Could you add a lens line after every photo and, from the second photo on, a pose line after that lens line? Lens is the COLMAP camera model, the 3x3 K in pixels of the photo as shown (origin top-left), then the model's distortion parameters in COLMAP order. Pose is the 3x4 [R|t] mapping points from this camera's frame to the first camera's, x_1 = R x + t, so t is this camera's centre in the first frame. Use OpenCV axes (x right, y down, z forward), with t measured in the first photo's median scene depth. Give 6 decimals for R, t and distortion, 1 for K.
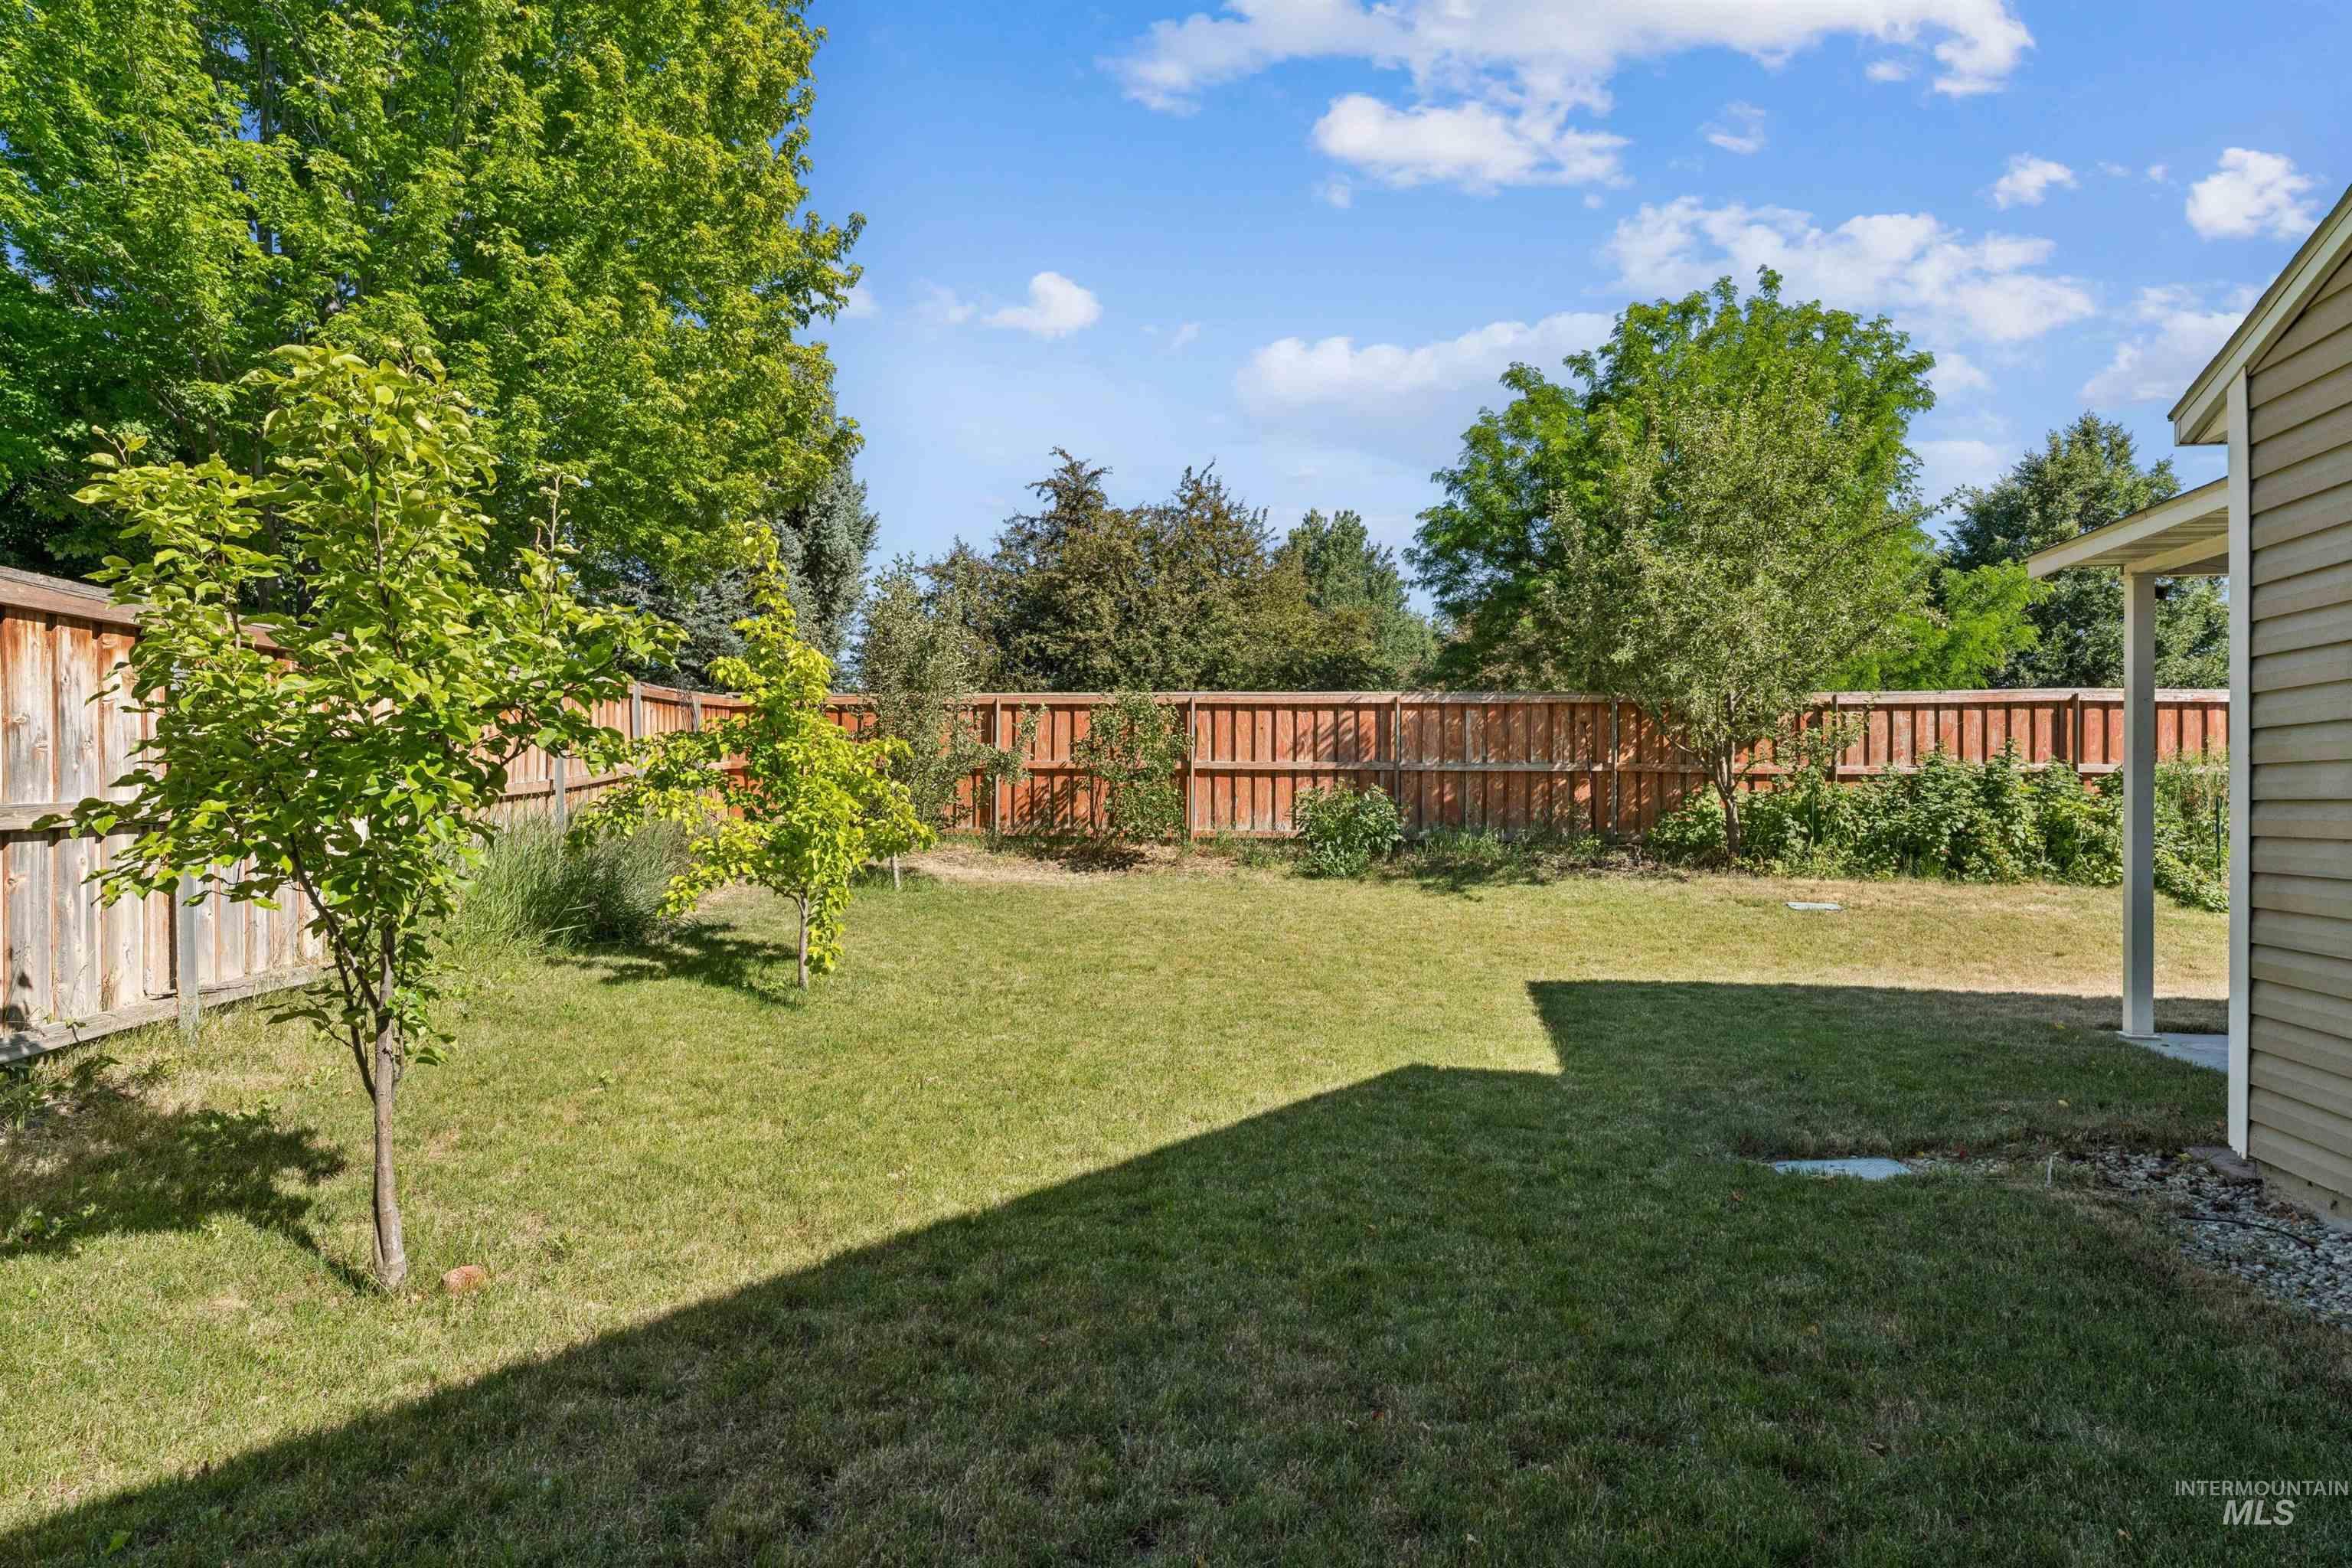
lens RADIAL K [[1265.4, 0, 1184.0], [0, 1265.4, 785.3], [0, 0, 1]] dist [-0.004578, 0.000061]
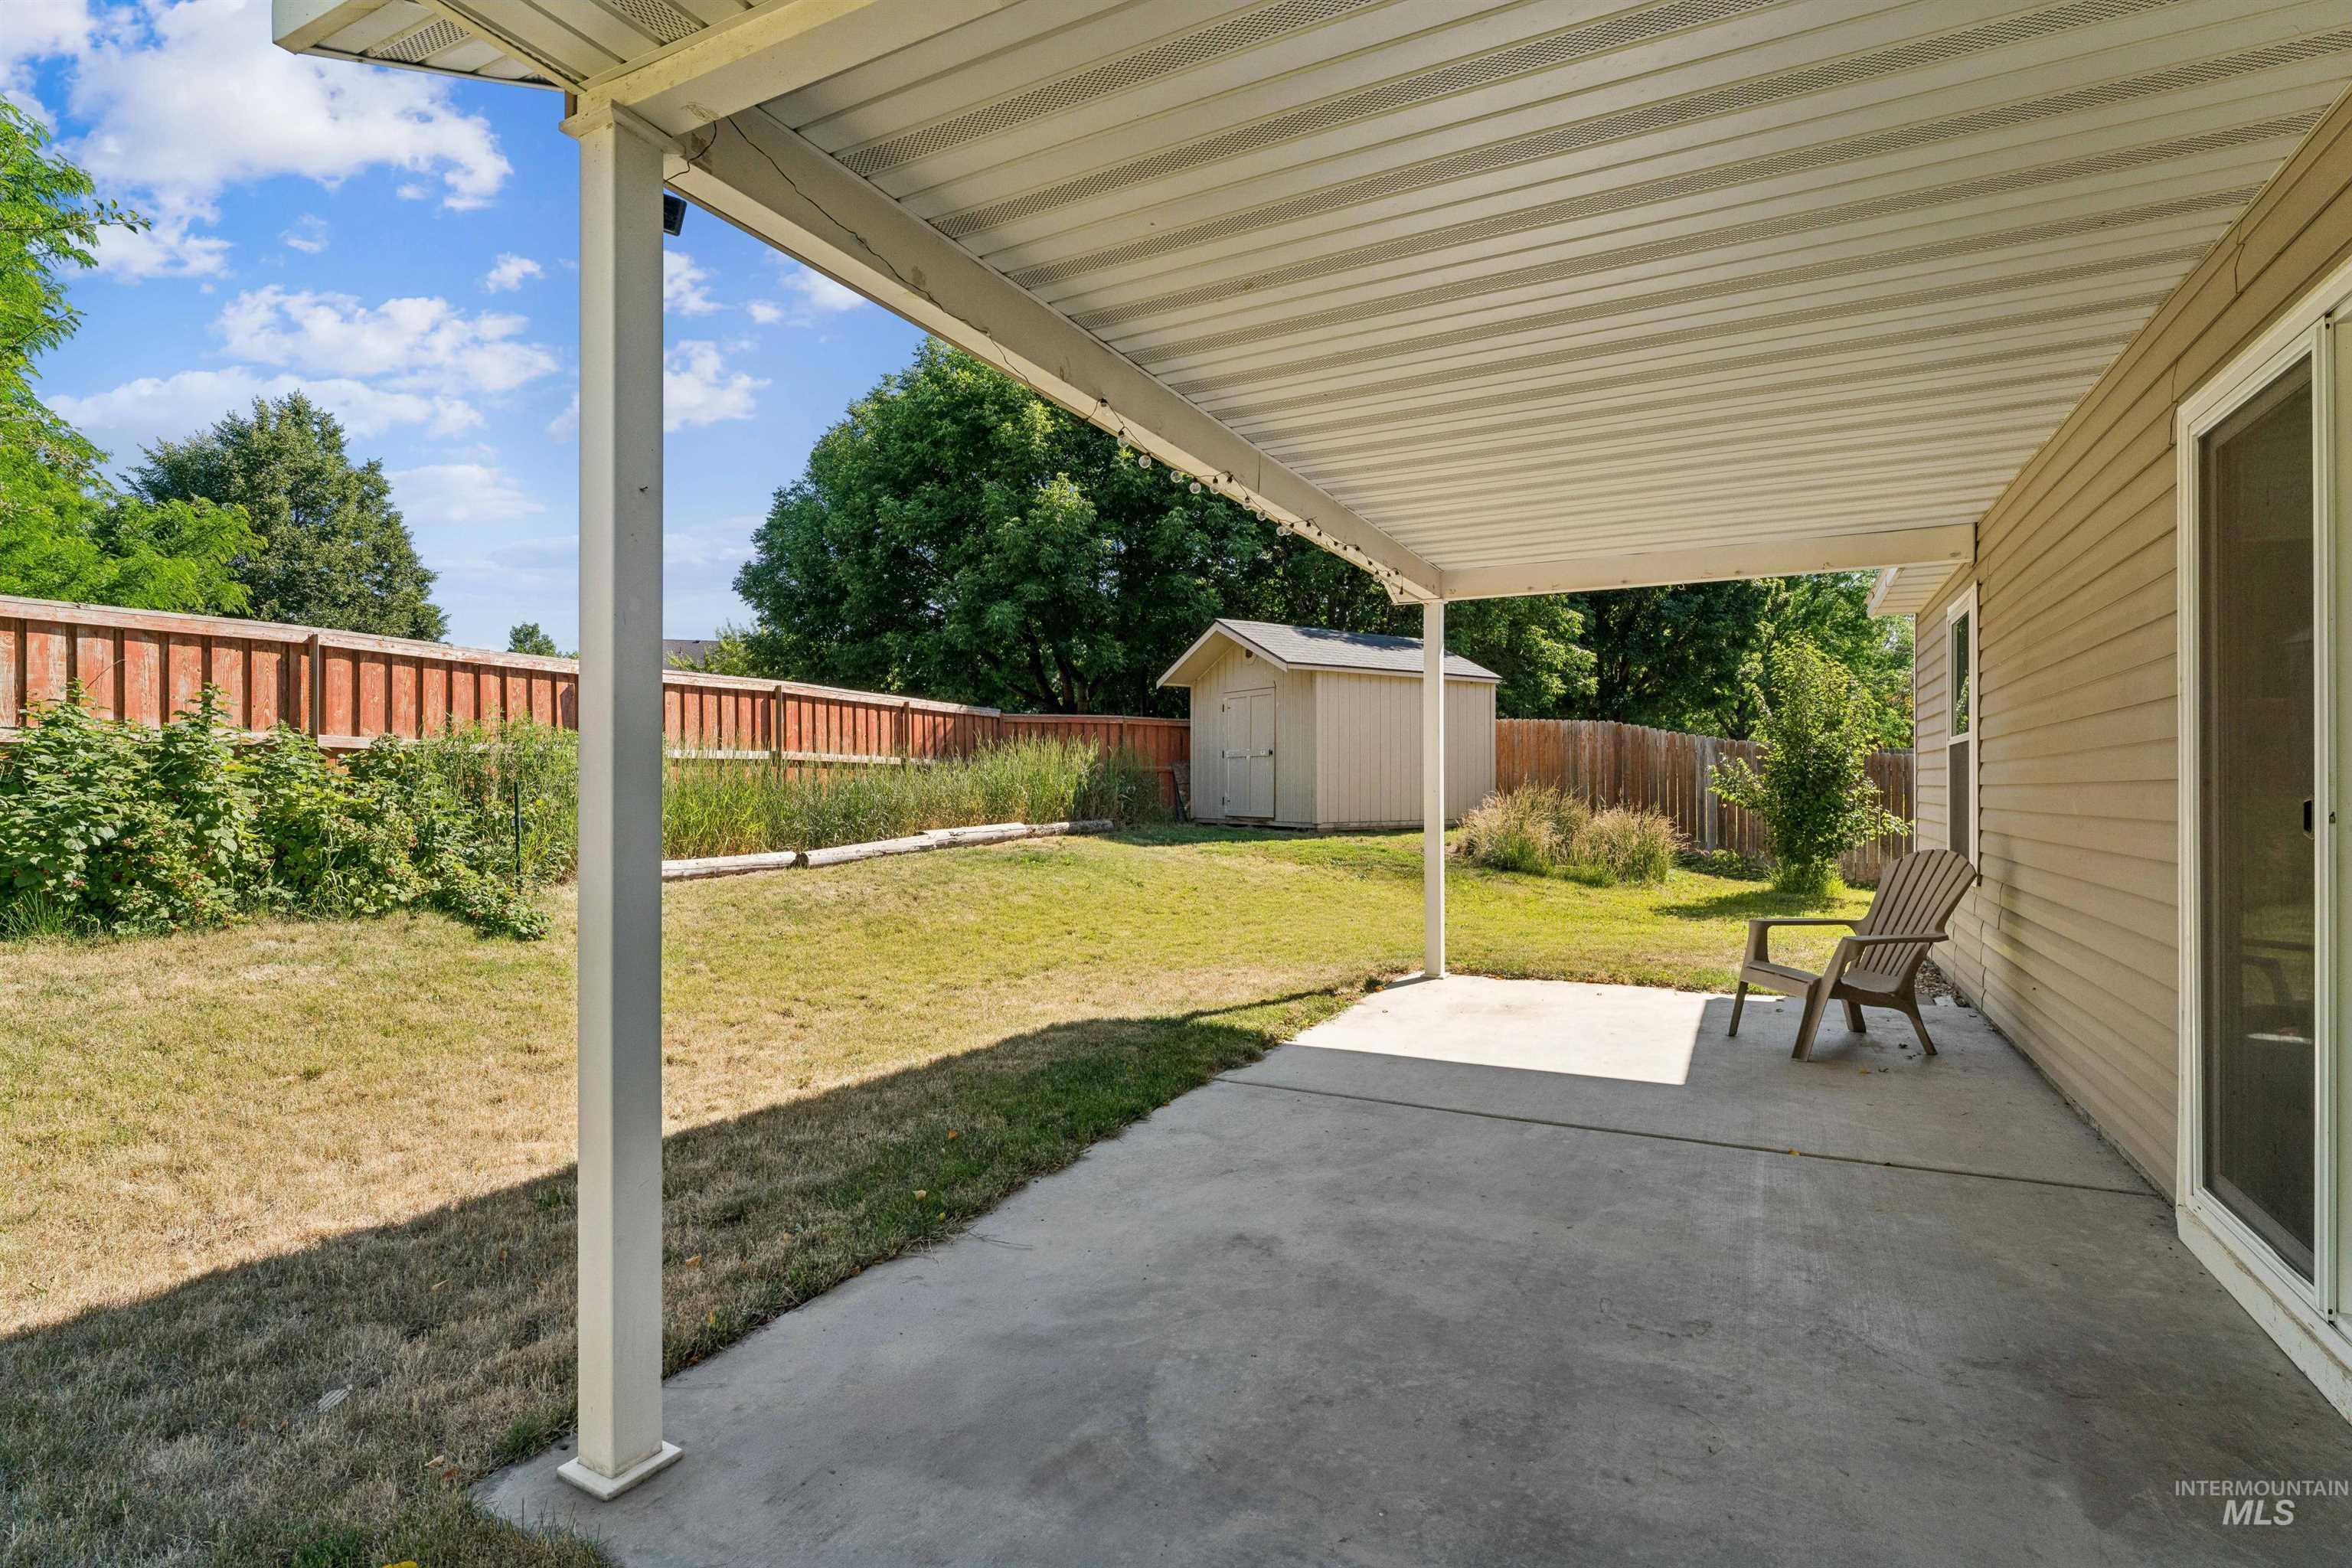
lens RADIAL K [[1138.0, 0, 1179.1], [0, 1138.0, 781.1], [0, 0, 1]] dist [0.009683, -0.000738]
pose [[0.285810, -0.003279, 0.958281, 0.256770], [-0.002611, 0.999988, 0.004200, 0.005404], [-0.958283, -0.003703, 0.285798, 0.391674]]
